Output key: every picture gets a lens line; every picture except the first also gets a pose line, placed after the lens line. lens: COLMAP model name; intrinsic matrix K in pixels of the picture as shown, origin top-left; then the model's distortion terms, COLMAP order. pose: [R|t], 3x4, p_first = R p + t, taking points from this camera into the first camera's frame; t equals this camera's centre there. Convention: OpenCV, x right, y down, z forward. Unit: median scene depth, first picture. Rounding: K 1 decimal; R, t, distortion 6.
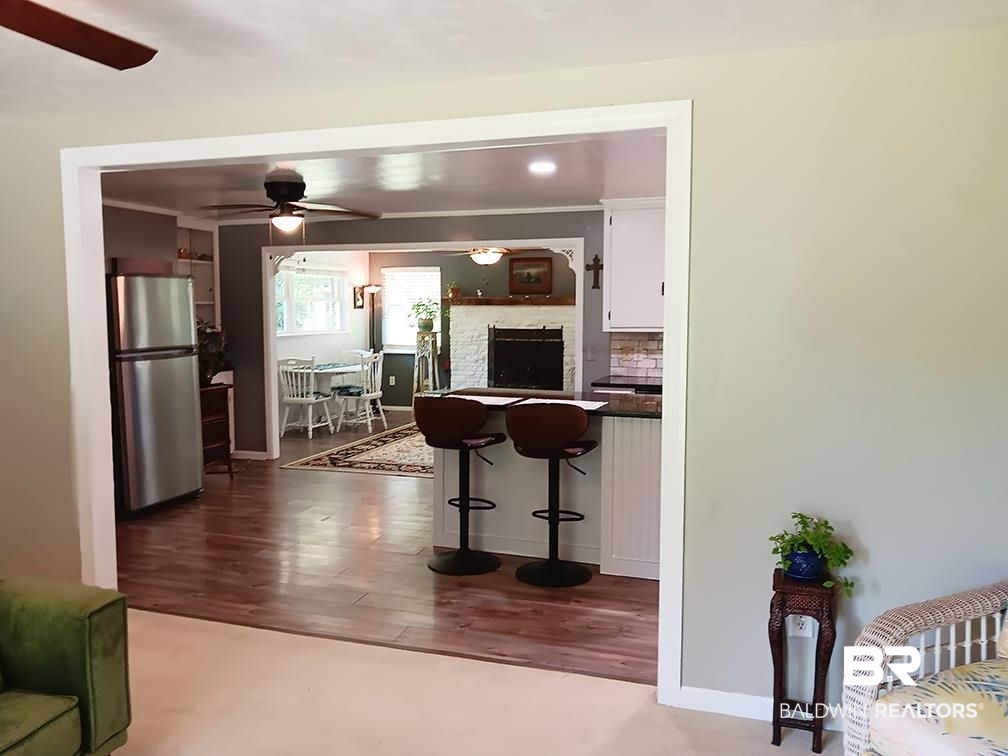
lens RADIAL K [[778.8, 0, 503.7], [0, 778.8, 373.5], [0, 0, 1]] dist [0.095794, -0.209763]
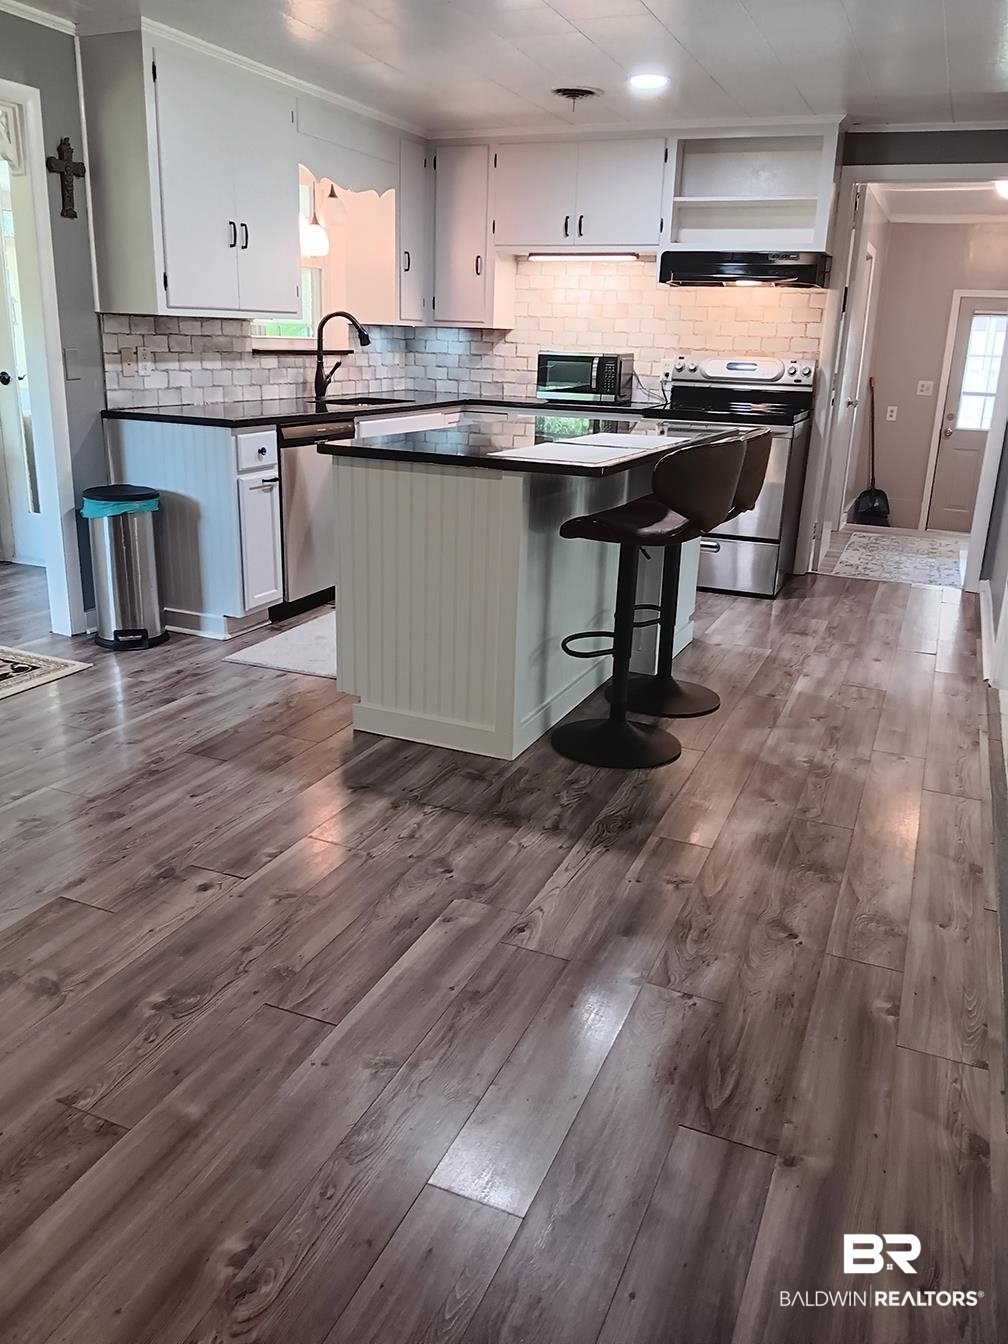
lens RADIAL K [[1040.4, 0, 505.0], [0, 1040.4, 662.4], [0, 0, 1]] dist [0.059946, -0.125930]
pose [[0.088016, -0.294240, 0.951670, -0.322387], [0.049607, 0.955487, 0.290833, -0.015333], [-0.994883, 0.021612, 0.098694, 0.430203]]
